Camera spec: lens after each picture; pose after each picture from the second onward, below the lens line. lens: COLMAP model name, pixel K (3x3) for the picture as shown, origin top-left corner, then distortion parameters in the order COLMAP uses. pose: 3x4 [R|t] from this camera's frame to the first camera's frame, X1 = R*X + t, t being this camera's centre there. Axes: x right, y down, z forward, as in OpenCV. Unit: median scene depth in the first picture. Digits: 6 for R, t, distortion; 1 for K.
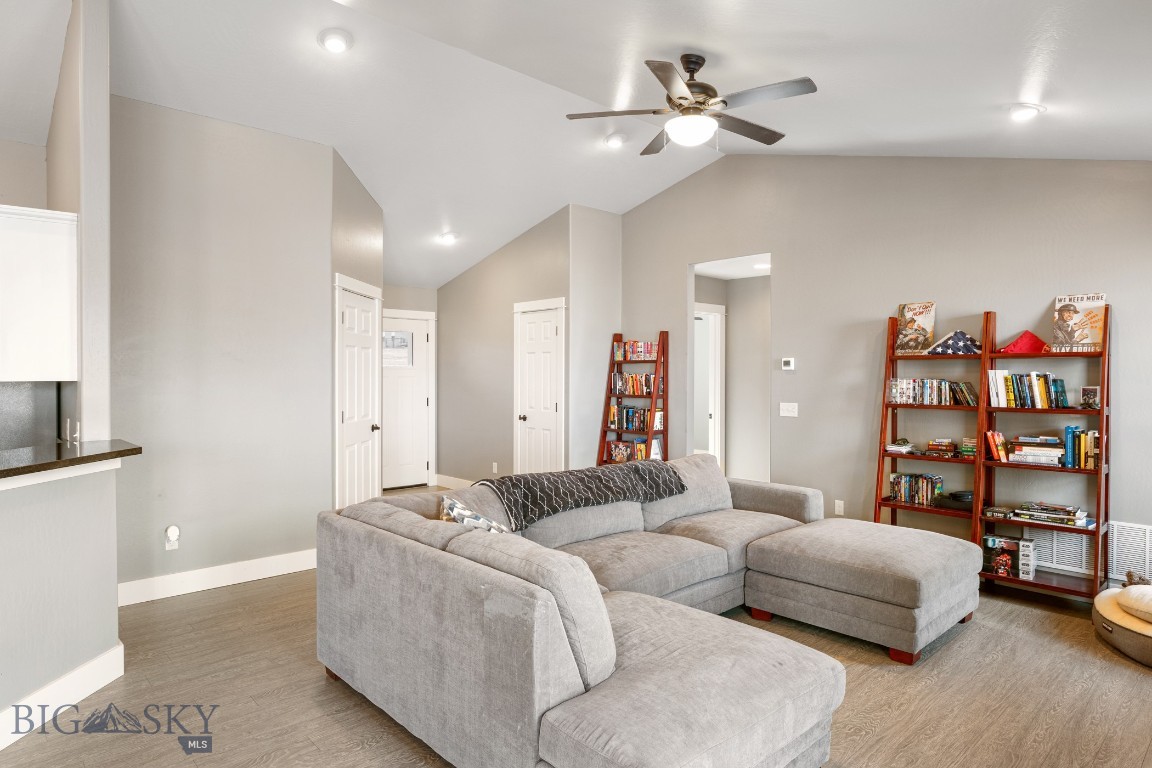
lens RADIAL K [[685.8, 0, 576.0], [0, 685.8, 380.4], [0, 0, 1]] dist [0.000609, 0.002759]
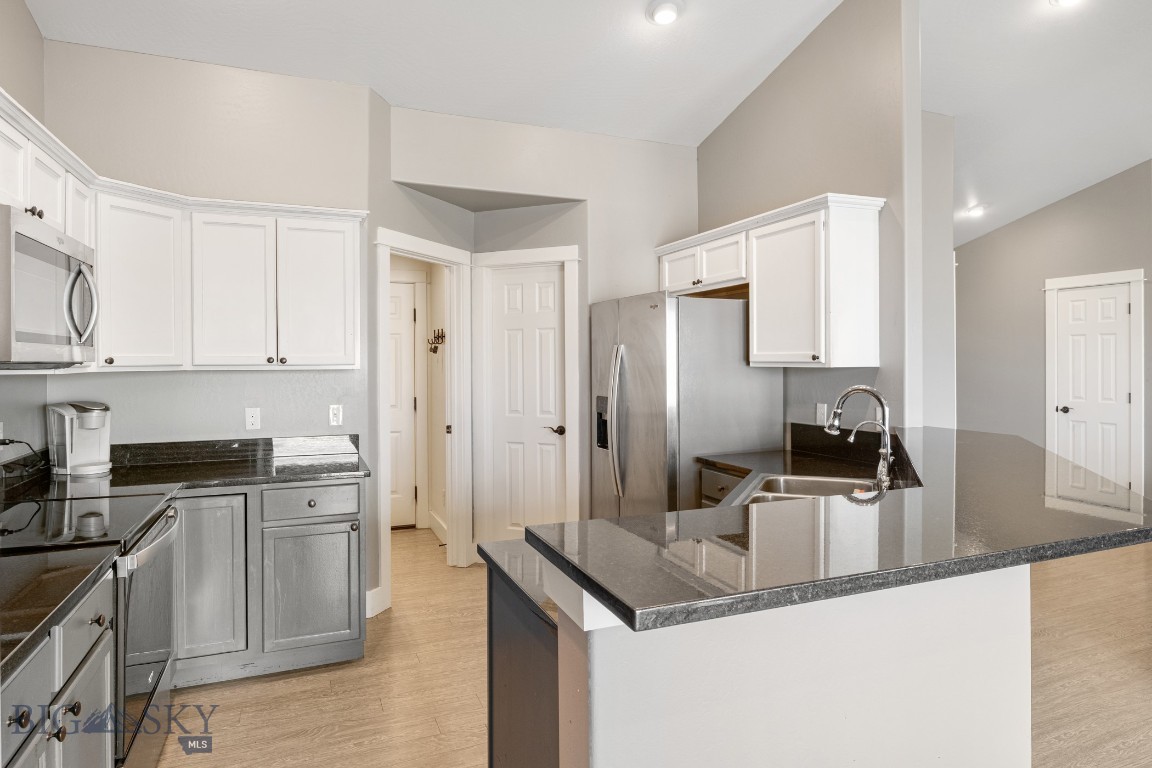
lens RADIAL K [[685.8, 0, 577.6], [0, 685.8, 376.7], [0, 0, 1]] dist [0.000609, 0.002759]
pose [[0.935957, -0.000909, -0.352113, -0.357600], [0.004297, 0.999952, 0.008841, 0.002654], [0.352088, -0.009788, 0.935916, -0.038109]]
